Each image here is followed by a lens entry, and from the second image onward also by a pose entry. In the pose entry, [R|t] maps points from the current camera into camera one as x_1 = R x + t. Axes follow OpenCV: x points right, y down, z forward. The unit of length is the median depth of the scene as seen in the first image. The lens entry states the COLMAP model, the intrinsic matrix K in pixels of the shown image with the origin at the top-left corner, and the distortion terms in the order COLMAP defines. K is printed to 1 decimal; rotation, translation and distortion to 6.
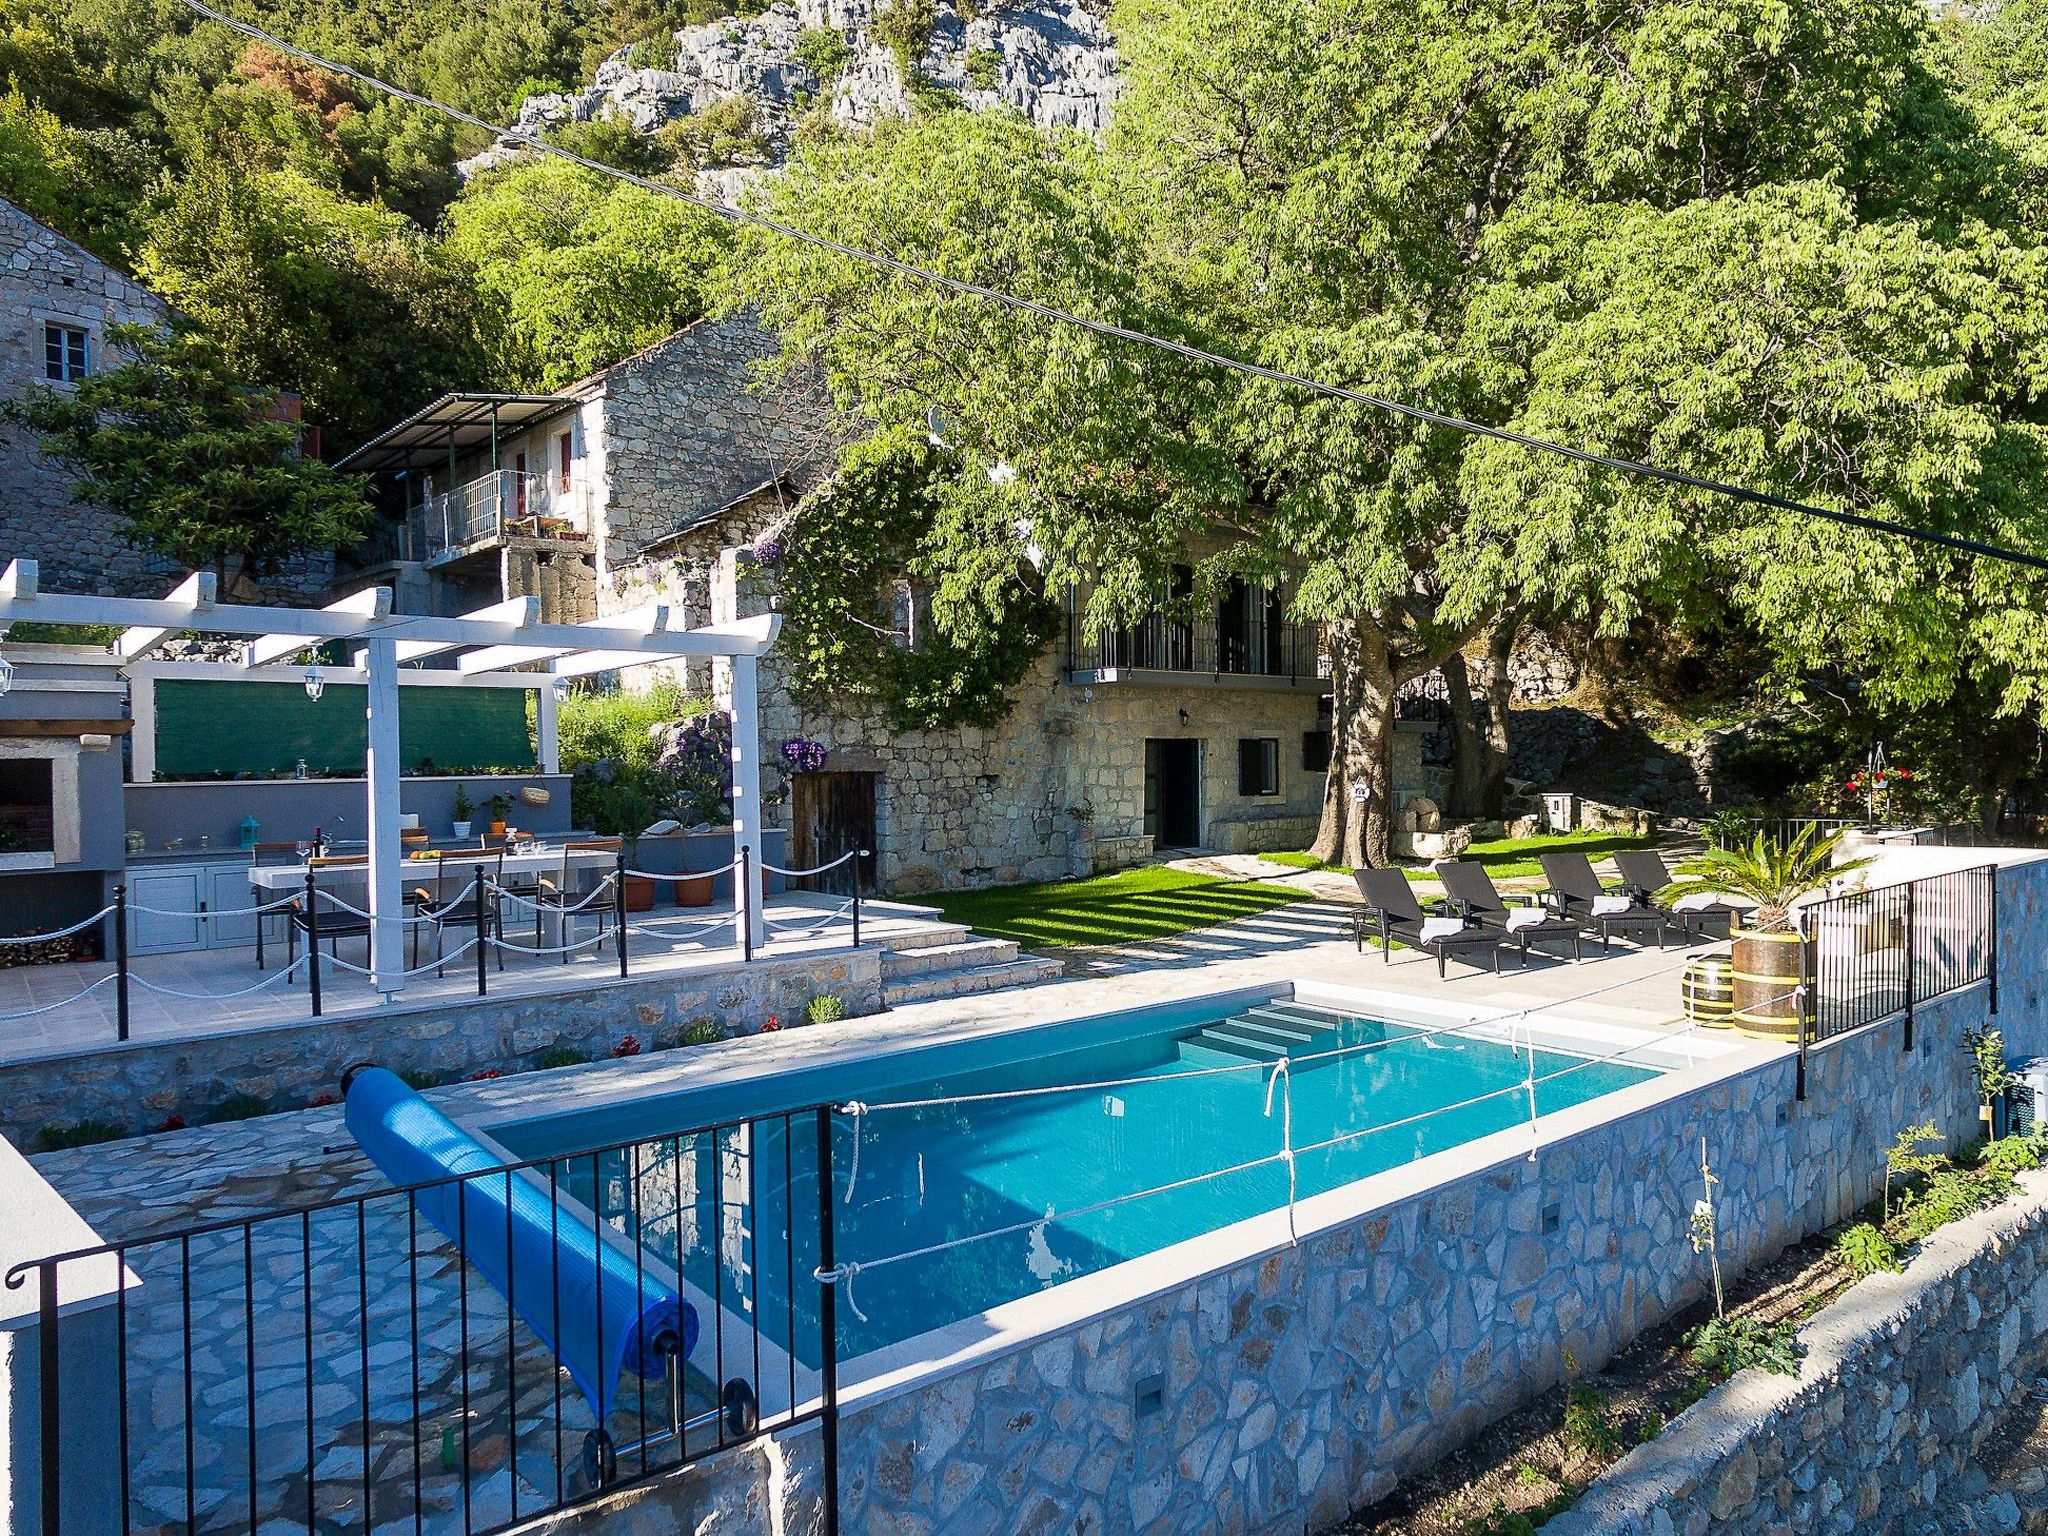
lens RADIAL K [[1288.1, 0, 1087.8], [0, 1288.1, 769.0], [0, 0, 1]] dist [0.006020, -0.019160]
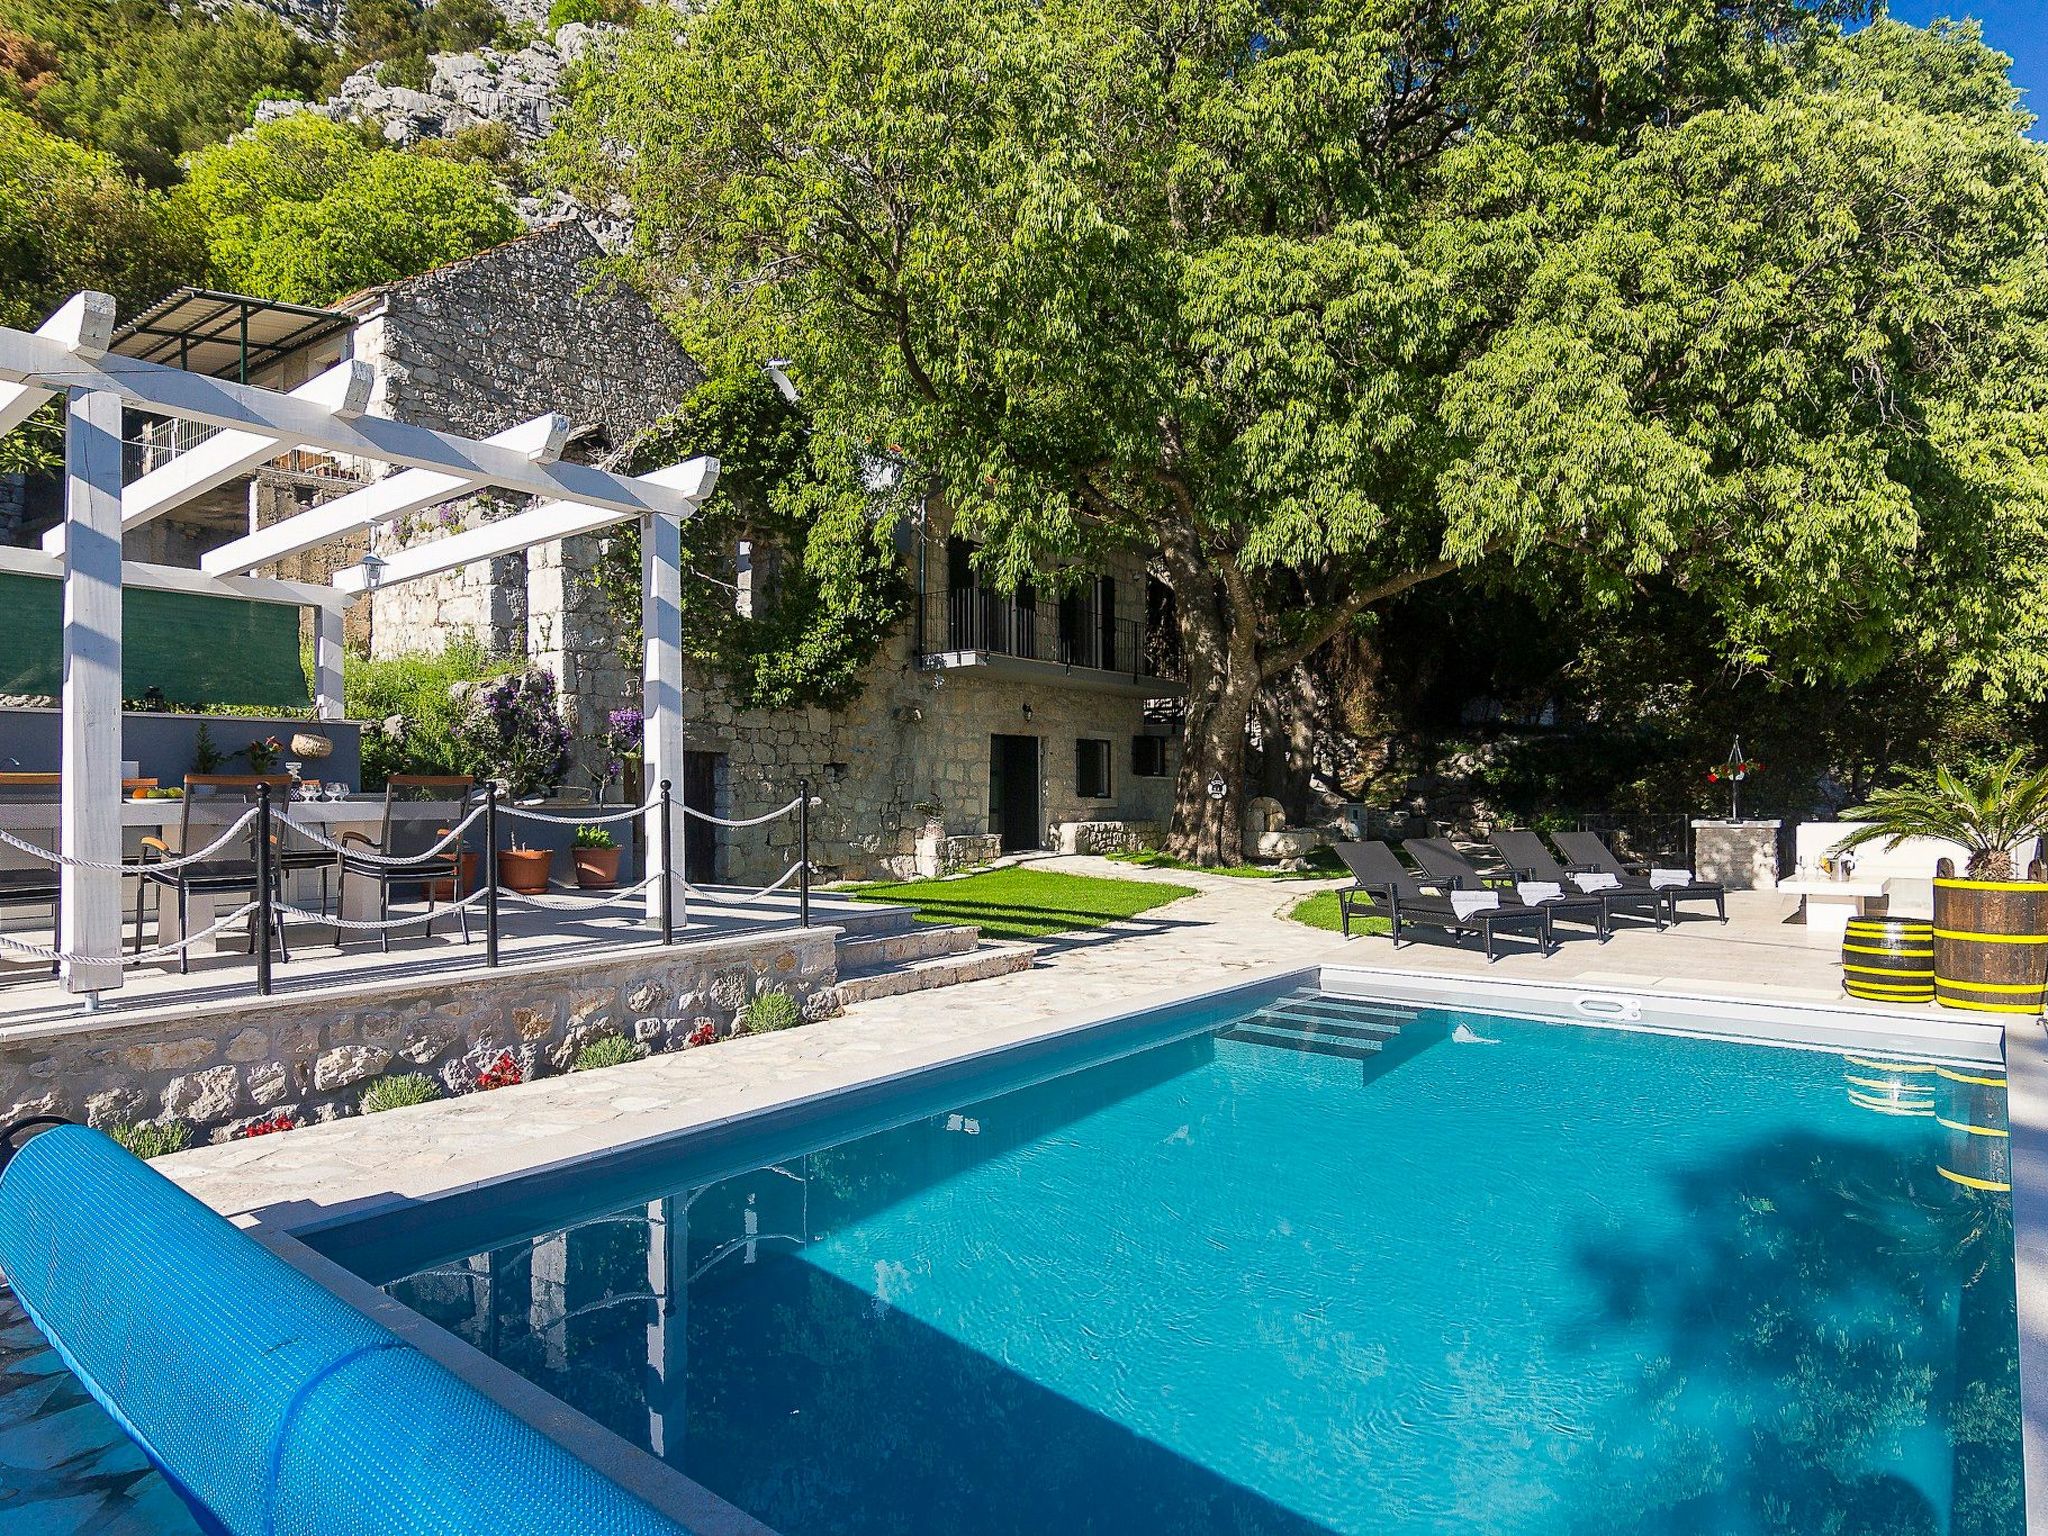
lens RADIAL K [[1173.4, 0, 1028.3], [0, 1173.4, 772.2], [0, 0, 1]] dist [-0.007140, 0.001881]
pose [[0.983049, 0.008894, 0.183128, -0.093180], [-0.002759, 0.999427, -0.033727, 0.037289], [-0.183324, 0.032650, 0.982510, 0.165556]]
